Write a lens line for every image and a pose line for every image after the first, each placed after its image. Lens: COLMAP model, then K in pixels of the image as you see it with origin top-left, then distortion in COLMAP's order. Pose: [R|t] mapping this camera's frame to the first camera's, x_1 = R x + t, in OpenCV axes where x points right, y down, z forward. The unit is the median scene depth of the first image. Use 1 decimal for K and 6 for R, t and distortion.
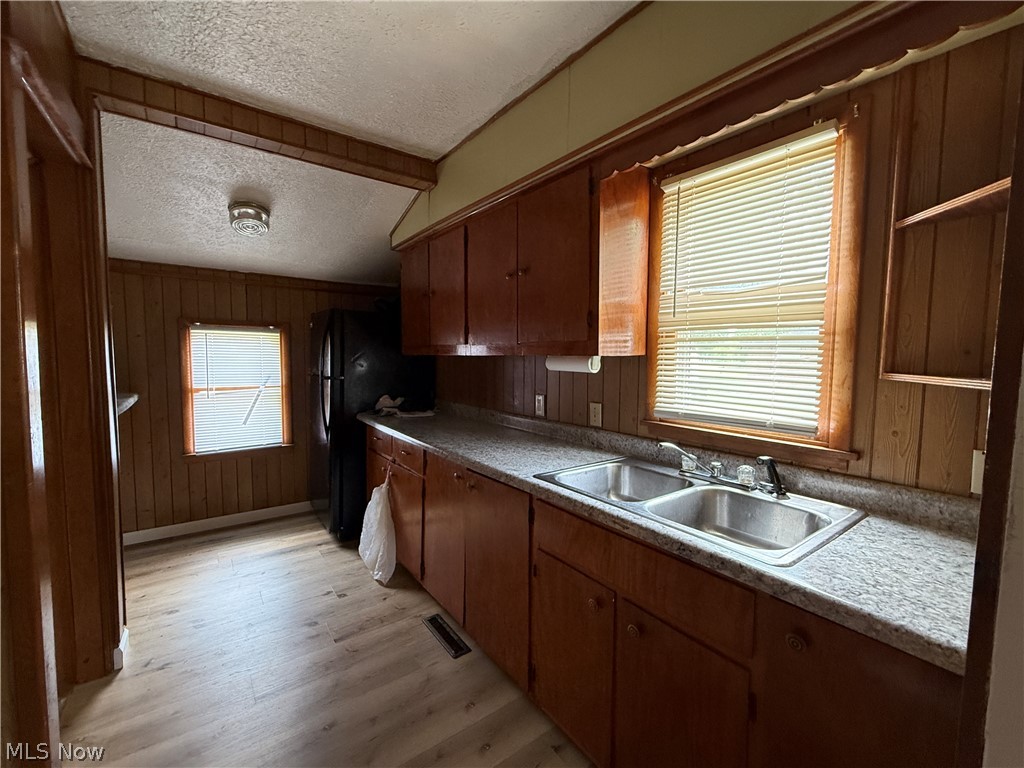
lens RADIAL K [[429.0, 0, 509.3], [0, 429.0, 387.0], [0, 0, 1]] dist [0.001087, -0.001395]
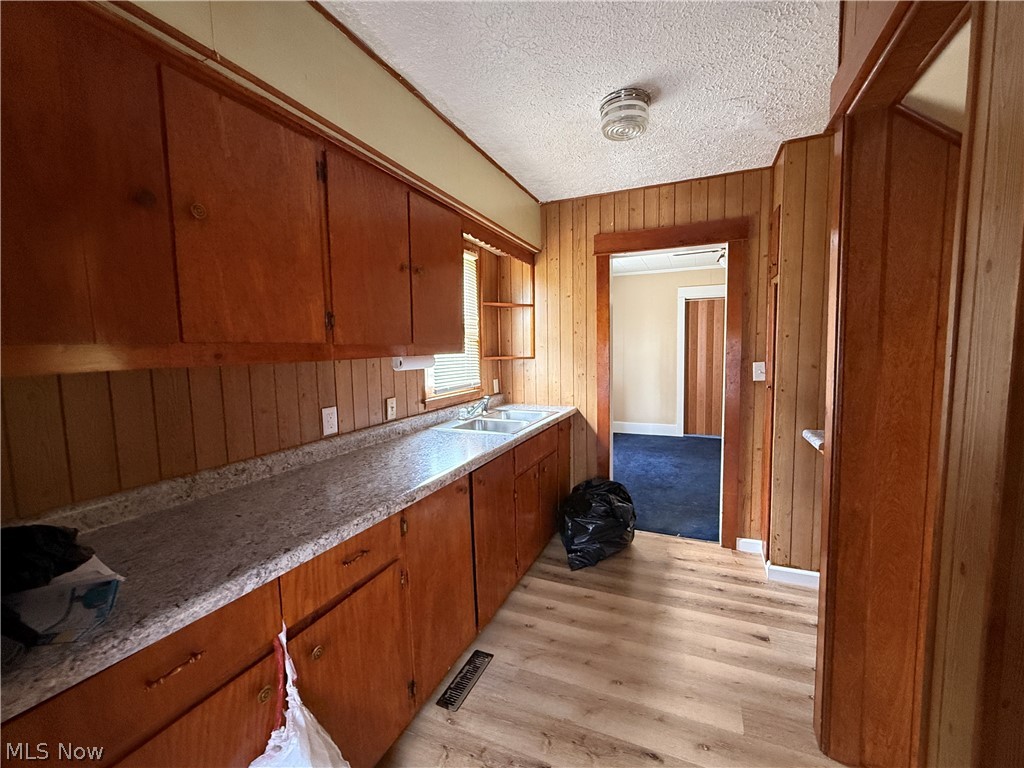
lens RADIAL K [[429.0, 0, 511.2], [0, 429.0, 384.6], [0, 0, 1]] dist [0.001087, -0.001395]
pose [[-0.502790, -0.077377, 0.860938, -0.615437], [0.076130, 0.988151, 0.133270, -0.082671], [-0.861049, 0.132550, -0.490942, 0.870931]]
